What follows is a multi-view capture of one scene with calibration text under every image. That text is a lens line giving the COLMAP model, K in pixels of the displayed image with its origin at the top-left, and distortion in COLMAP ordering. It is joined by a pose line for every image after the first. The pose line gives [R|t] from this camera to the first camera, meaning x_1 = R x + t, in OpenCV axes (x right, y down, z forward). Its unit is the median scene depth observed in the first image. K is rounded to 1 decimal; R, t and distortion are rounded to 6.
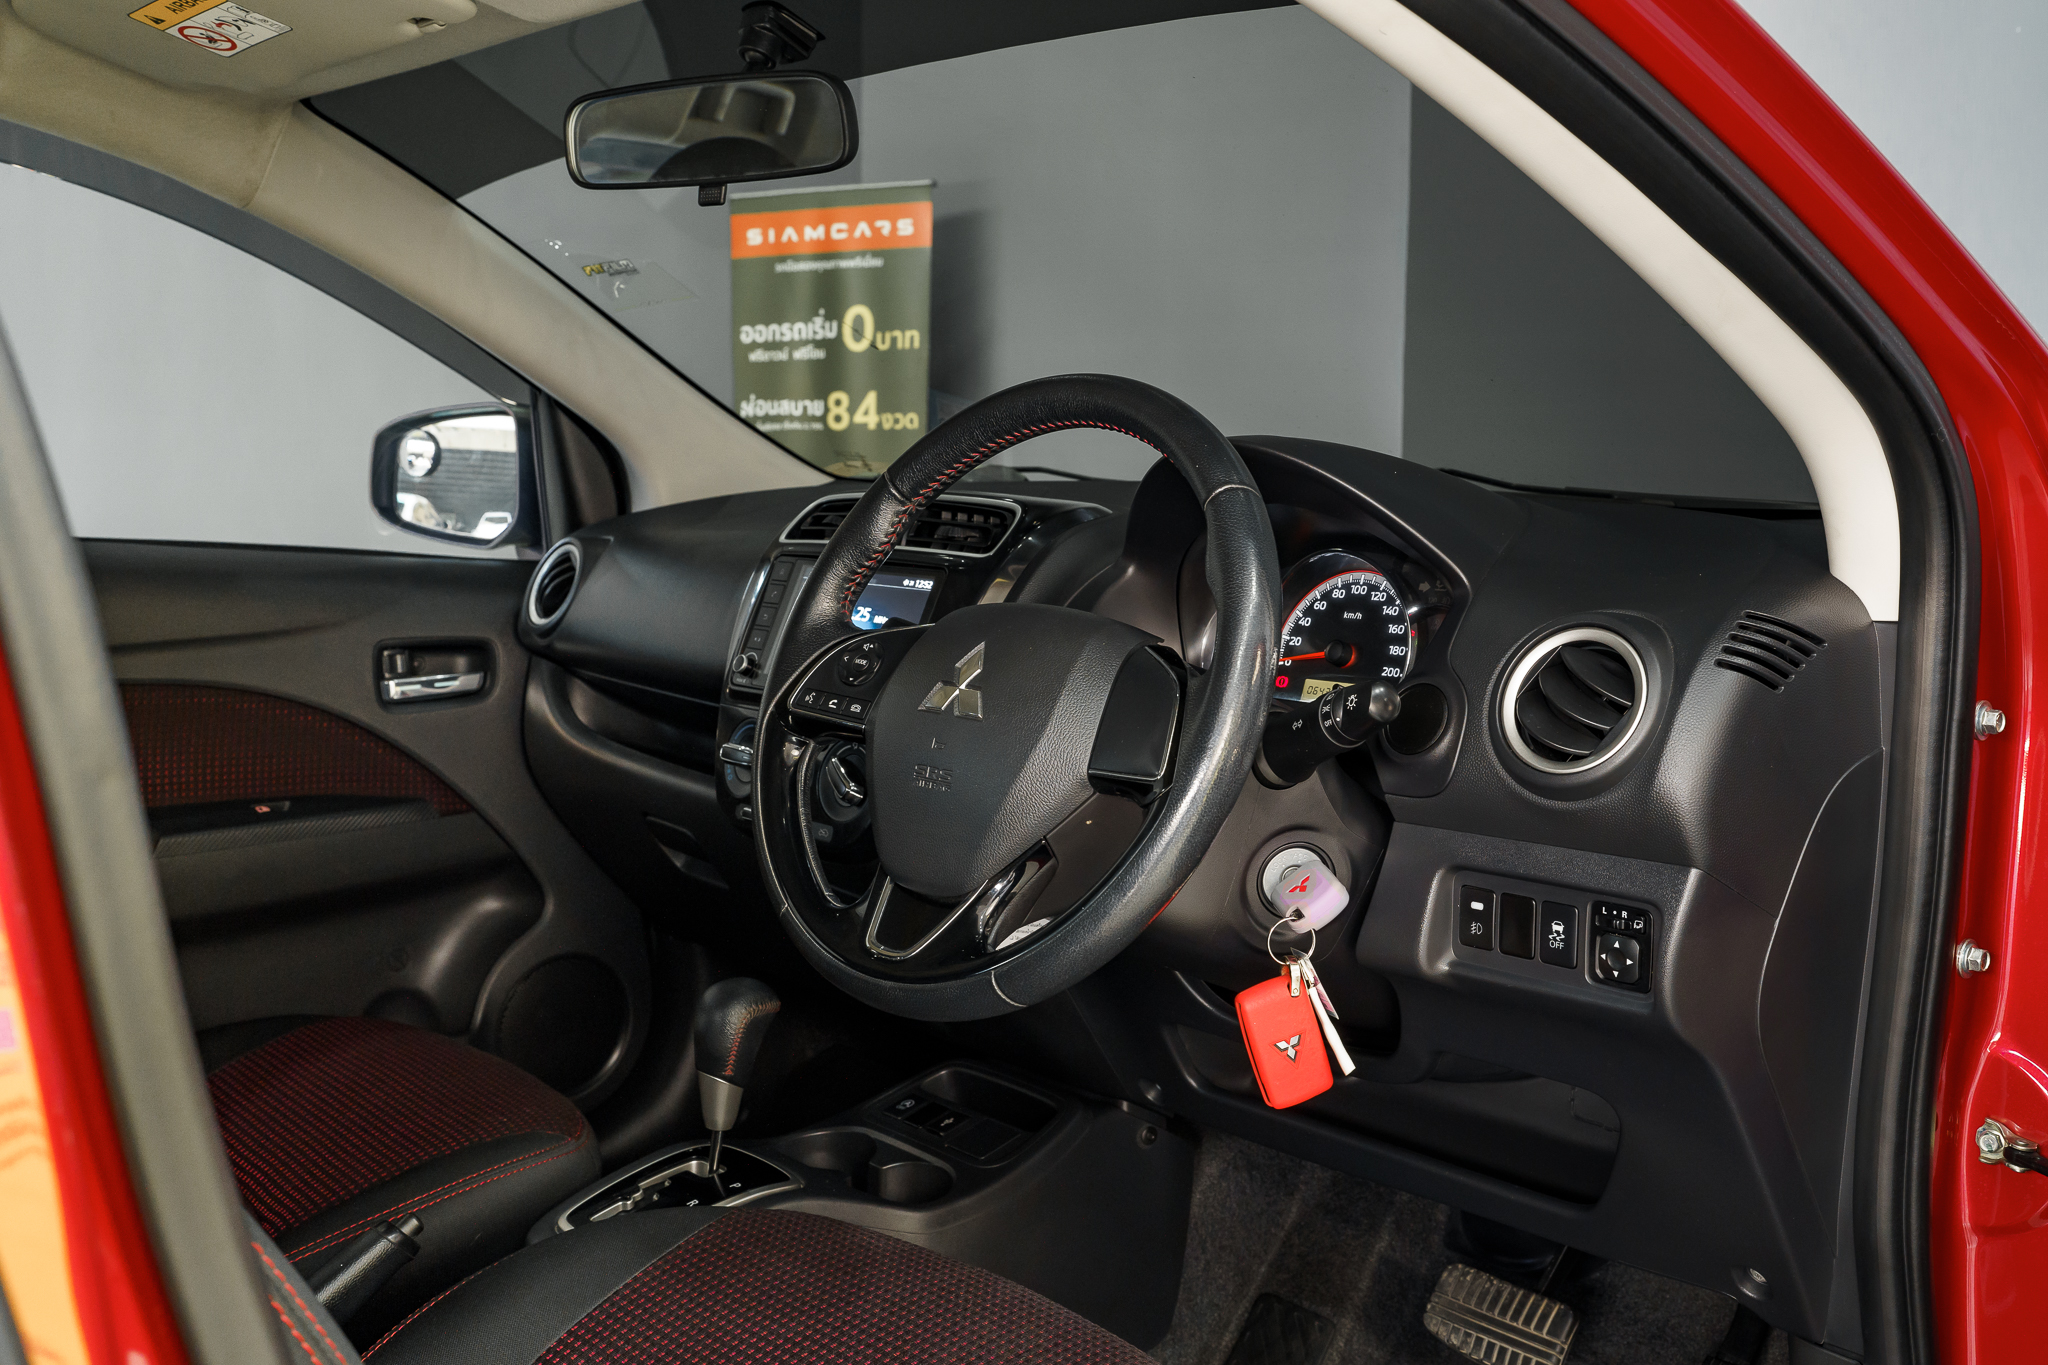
lens RADIAL K [[2009.5, 0, 1024.0], [0, 2009.5, 682.5], [0, 0, 1]] dist [-0.016047, 0.127309]
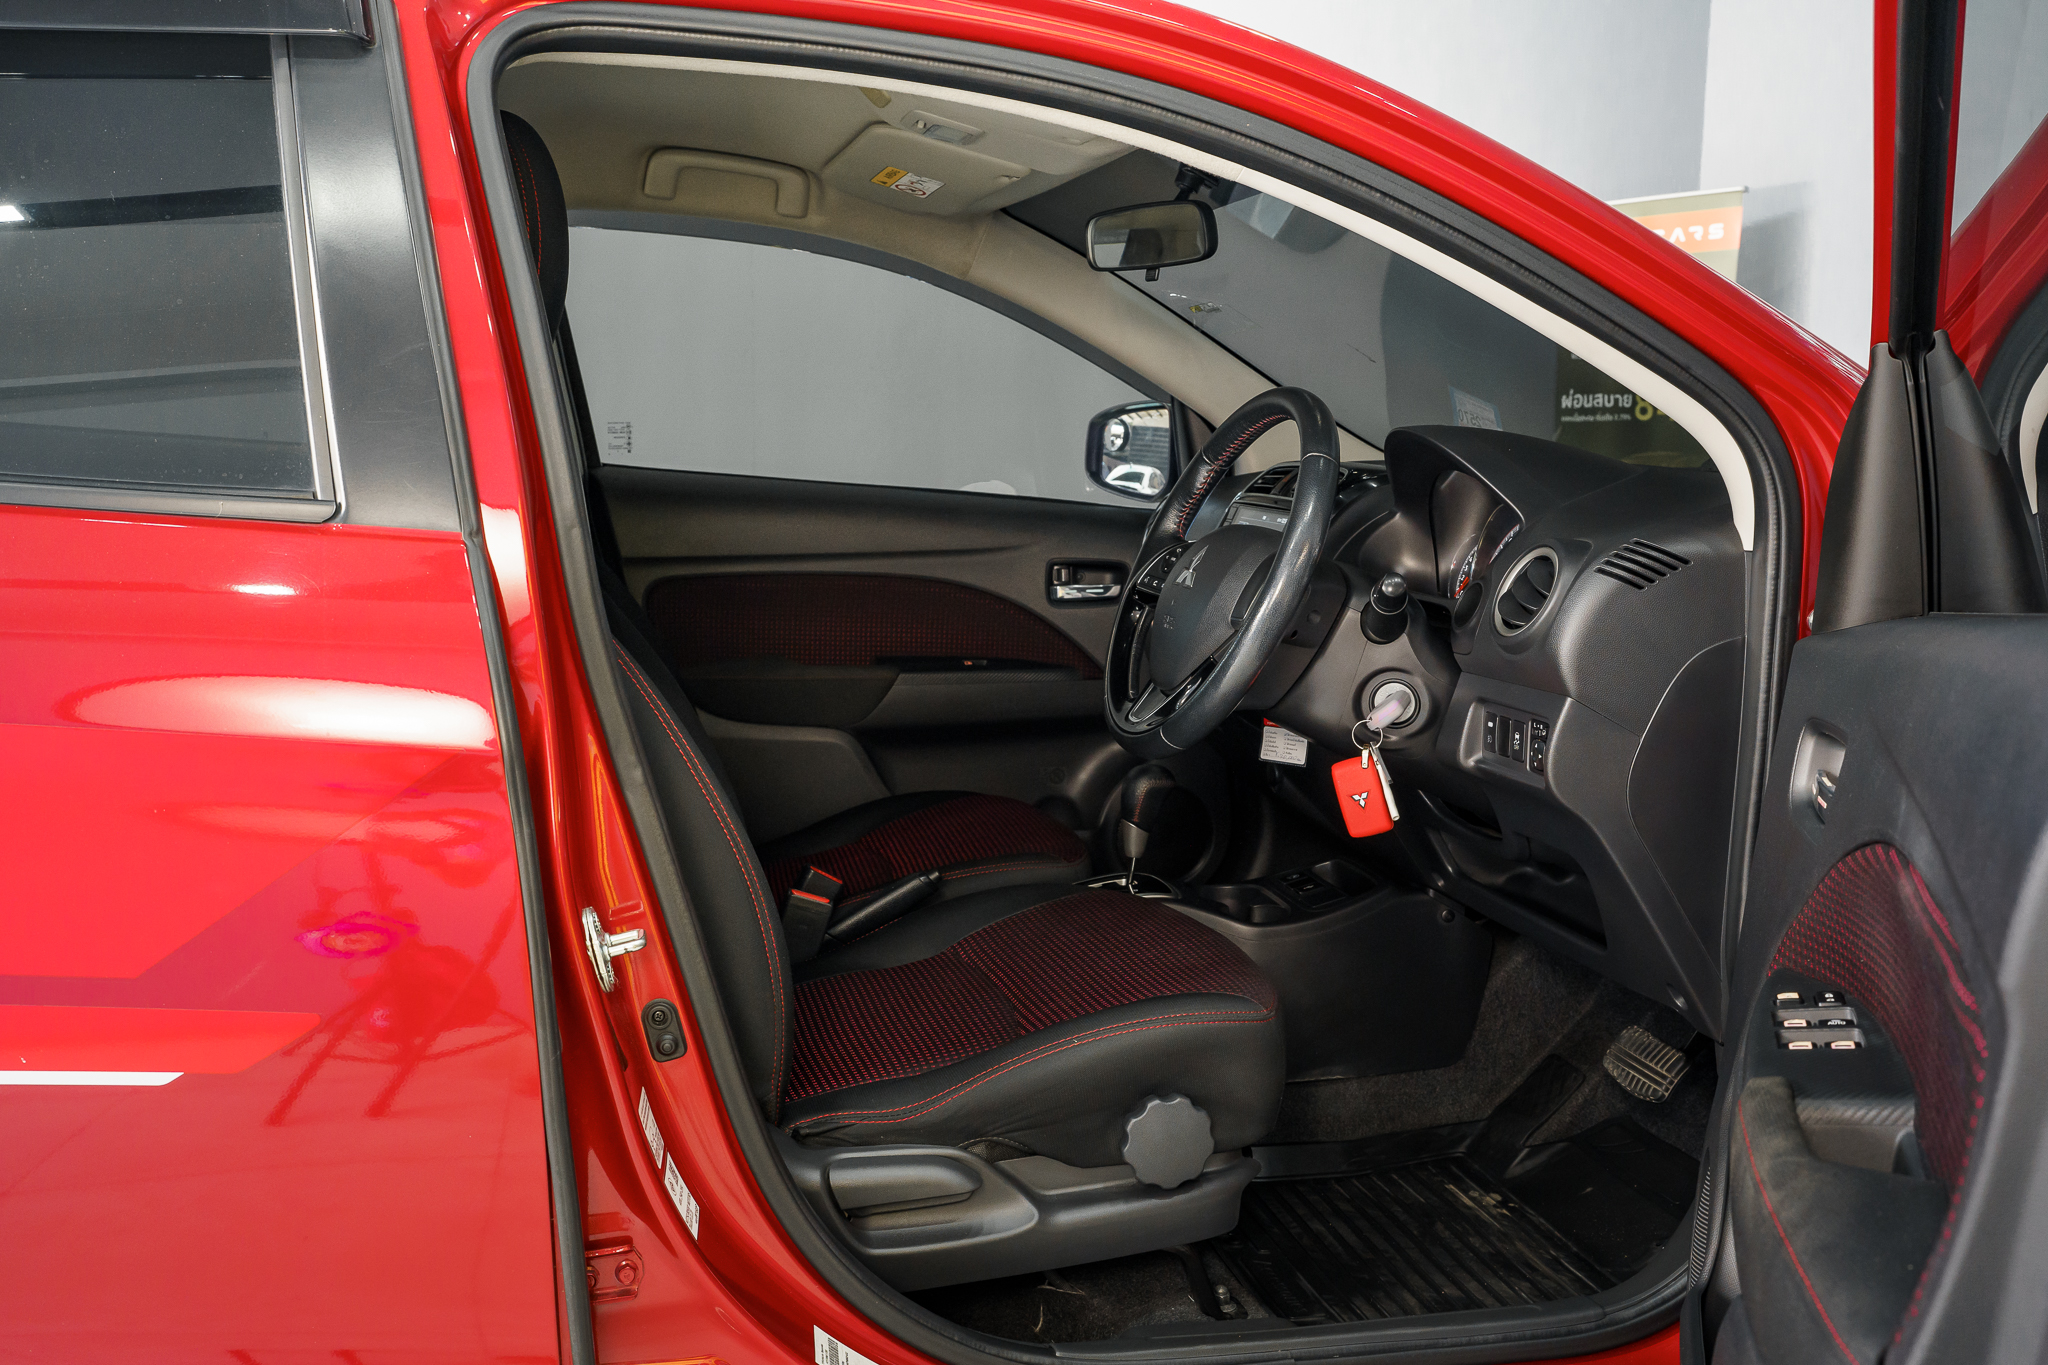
lens RADIAL K [[2009.5, 0, 1024.0], [0, 2009.5, 682.5], [0, 0, 1]] dist [-0.016047, 0.127309]
pose [[0.876109, 0.067630, -0.477346, 0.482255], [-0.065186, 0.997637, 0.021703, 0.050104], [0.477686, 0.012102, 0.878447, -0.411385]]
